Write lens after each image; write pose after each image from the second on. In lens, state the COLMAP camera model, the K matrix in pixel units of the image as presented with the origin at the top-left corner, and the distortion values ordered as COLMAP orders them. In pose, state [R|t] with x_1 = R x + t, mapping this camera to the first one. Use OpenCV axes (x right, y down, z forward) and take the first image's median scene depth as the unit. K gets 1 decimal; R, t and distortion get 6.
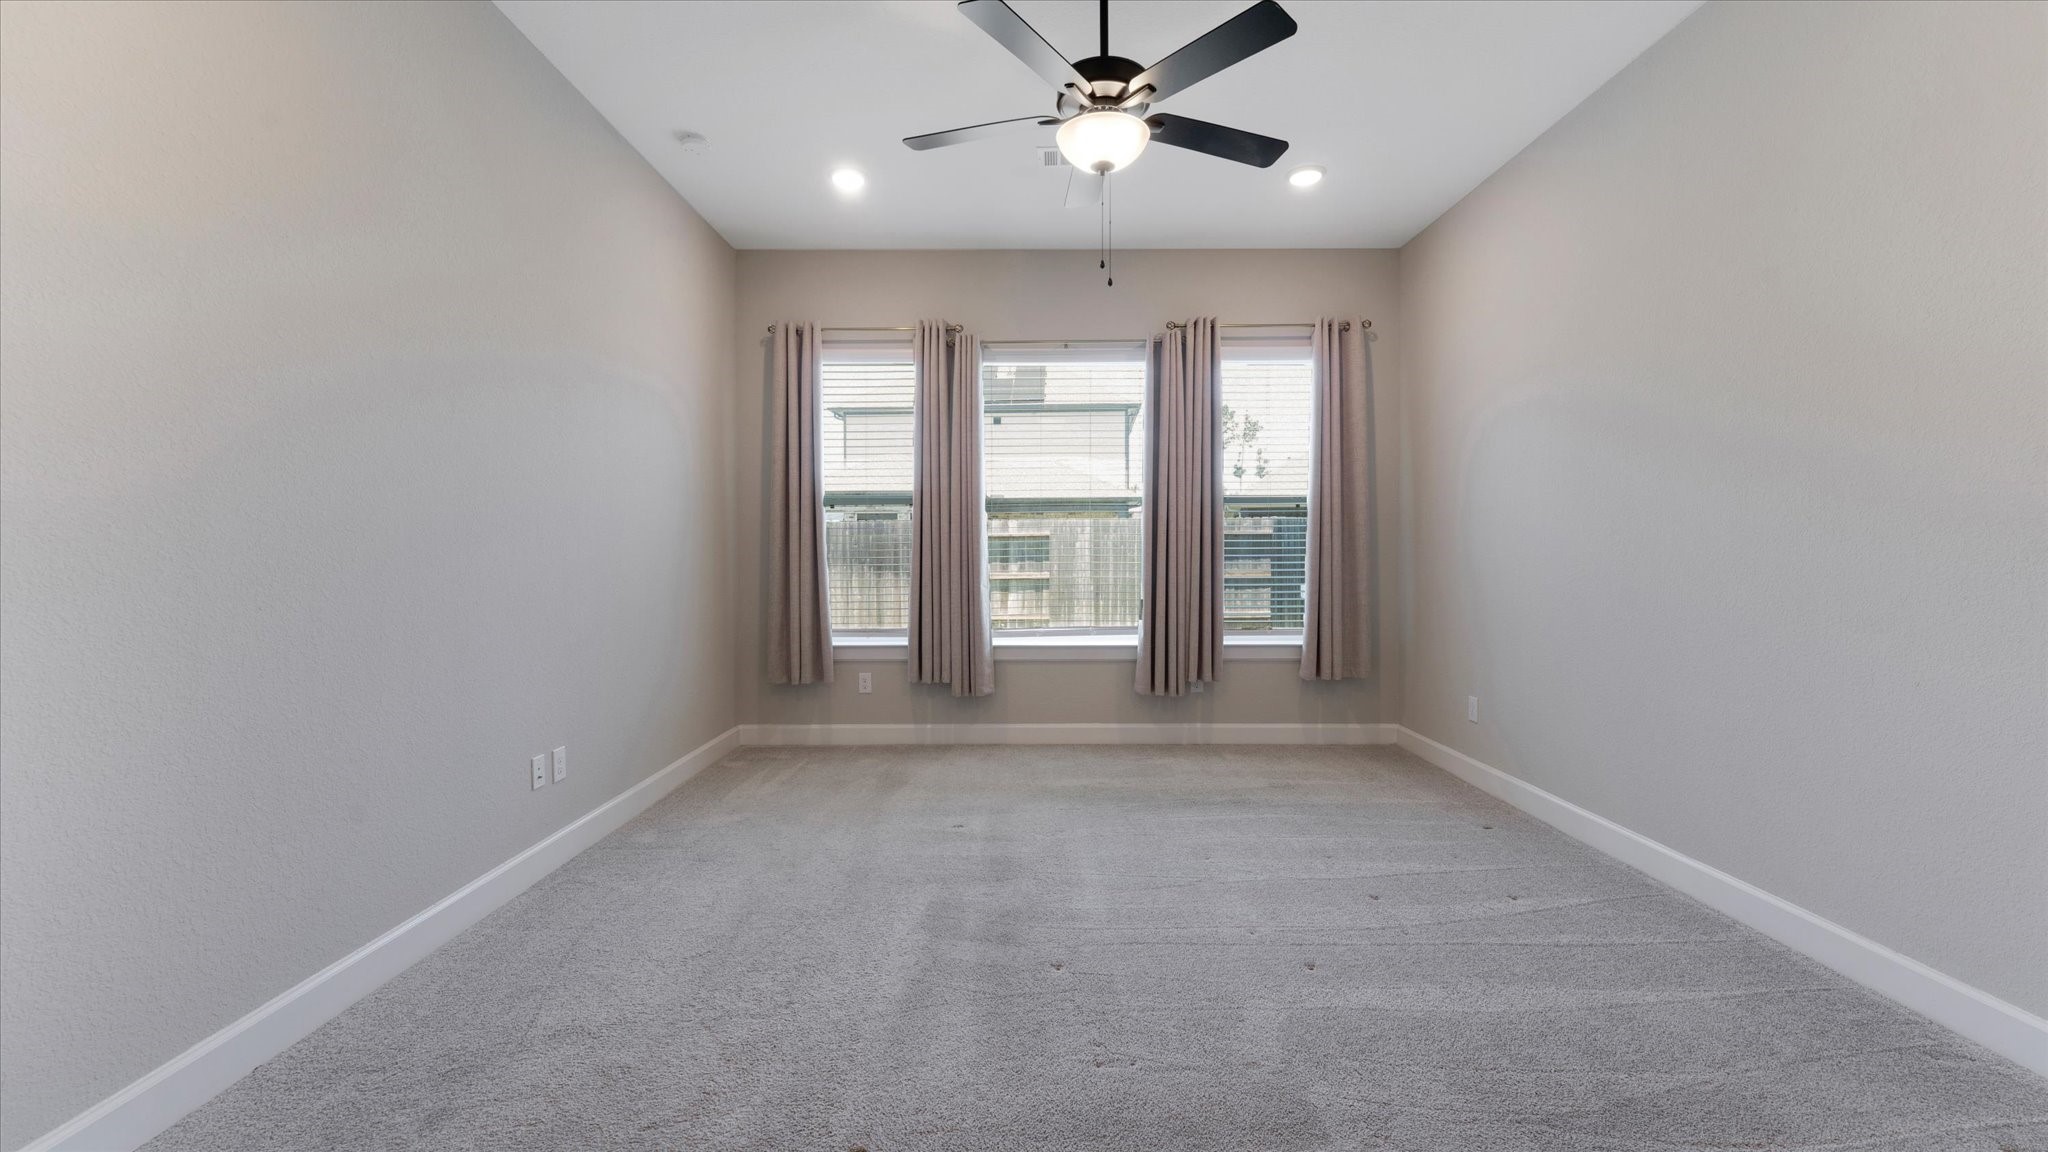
lens RADIAL K [[824.1, 0, 1021.7], [0, 824.1, 572.5], [0, 0, 1]] dist [0.008132, -0.000486]
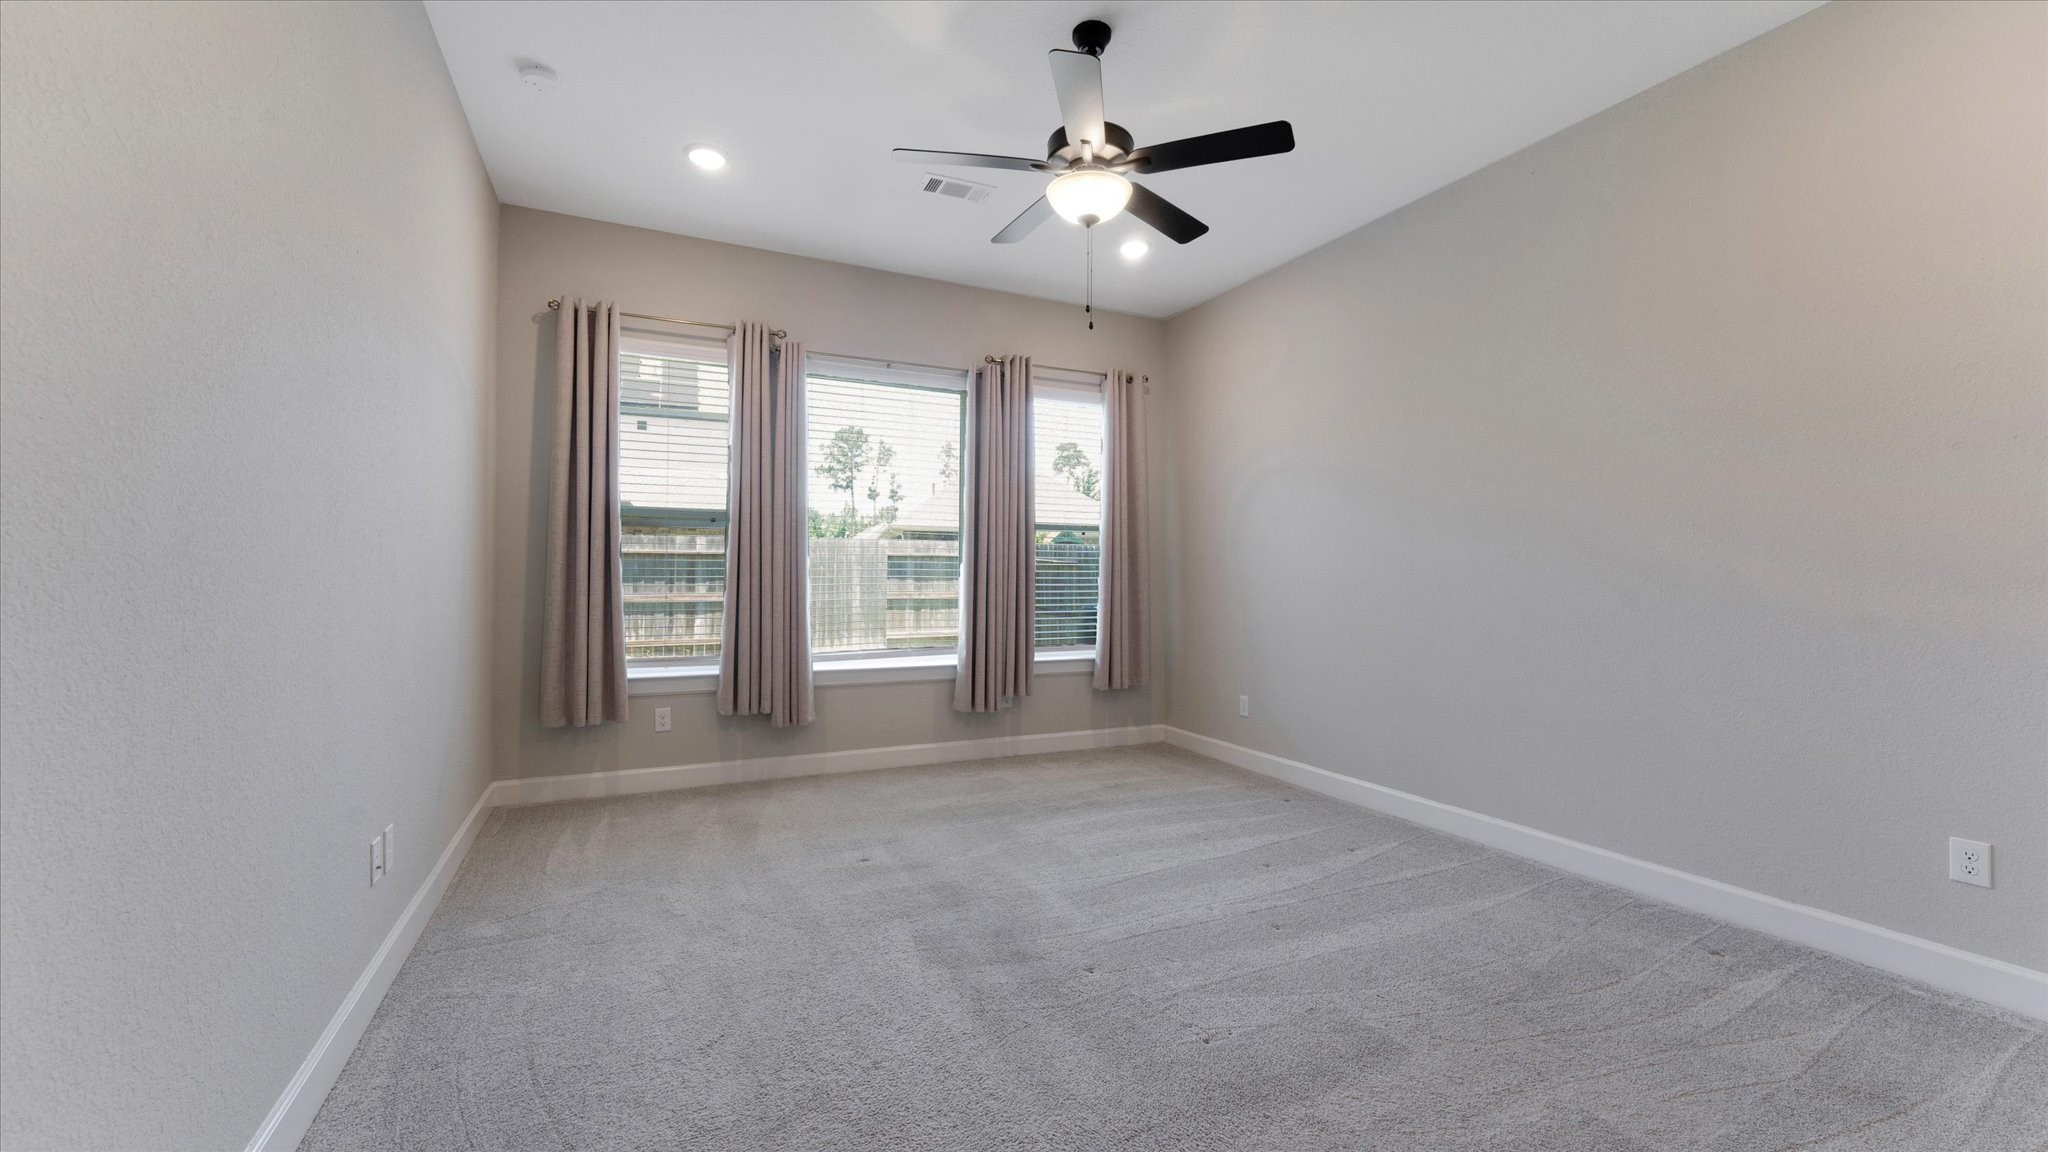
lens RADIAL K [[824.1, 0, 1026.6], [0, 824.1, 570.3], [0, 0, 1]] dist [0.008132, -0.000486]
pose [[0.901781, 0.011554, 0.432039, -0.229087], [0.000531, 0.999612, -0.027840, -0.000388], [-0.432193, 0.025335, 0.901425, 0.036936]]
